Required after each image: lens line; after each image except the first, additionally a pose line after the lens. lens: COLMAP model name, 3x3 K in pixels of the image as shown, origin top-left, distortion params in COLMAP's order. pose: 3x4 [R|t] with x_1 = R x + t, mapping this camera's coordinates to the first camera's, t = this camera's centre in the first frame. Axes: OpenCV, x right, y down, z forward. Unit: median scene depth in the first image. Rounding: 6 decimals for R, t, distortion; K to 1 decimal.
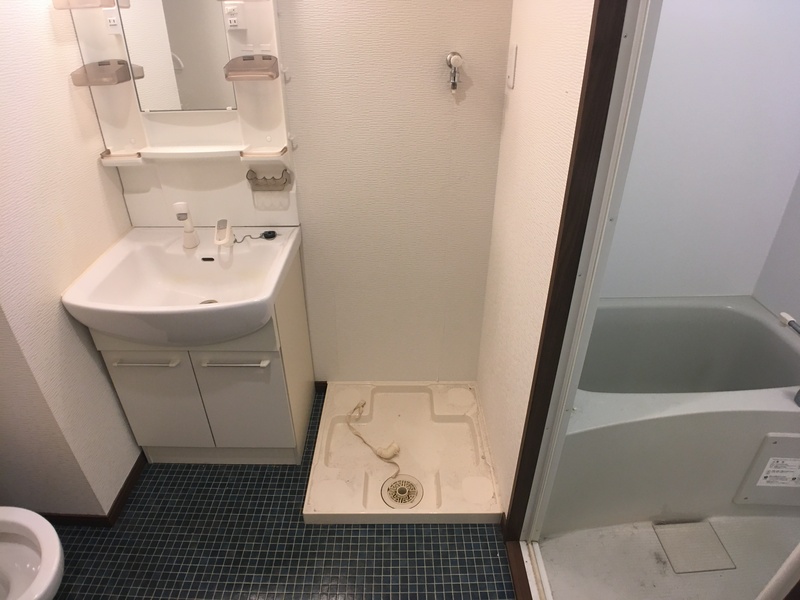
lens RADIAL K [[471.5, 0, 400.0], [0, 471.5, 300.0], [0, 0, 1]] dist [-0.065150, -0.000922]
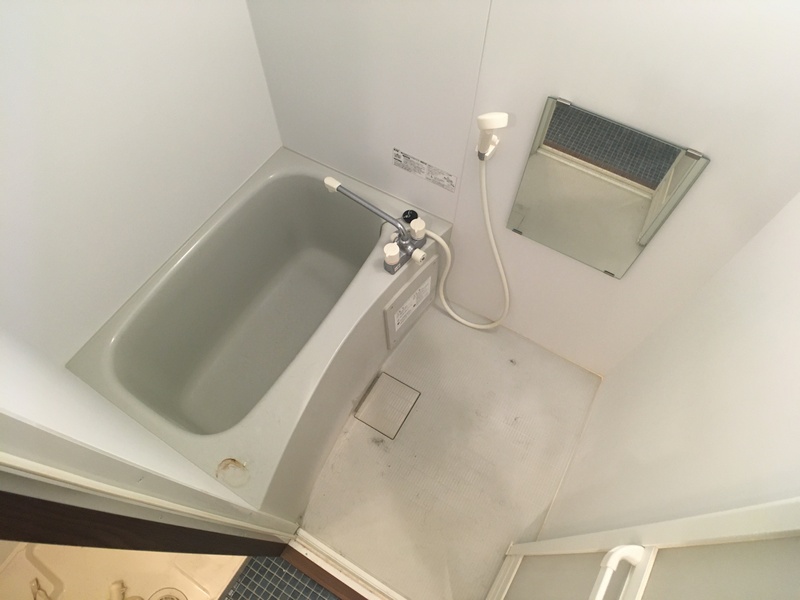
lens RADIAL K [[471.5, 0, 400.0], [0, 471.5, 300.0], [0, 0, 1]] dist [-0.065150, -0.000922]
pose [[0.517562, -0.740619, 0.428500, 0.343743], [0.415560, 0.655336, 0.630749, -0.362222], [-0.747957, -0.148385, 0.646949, 0.232388]]
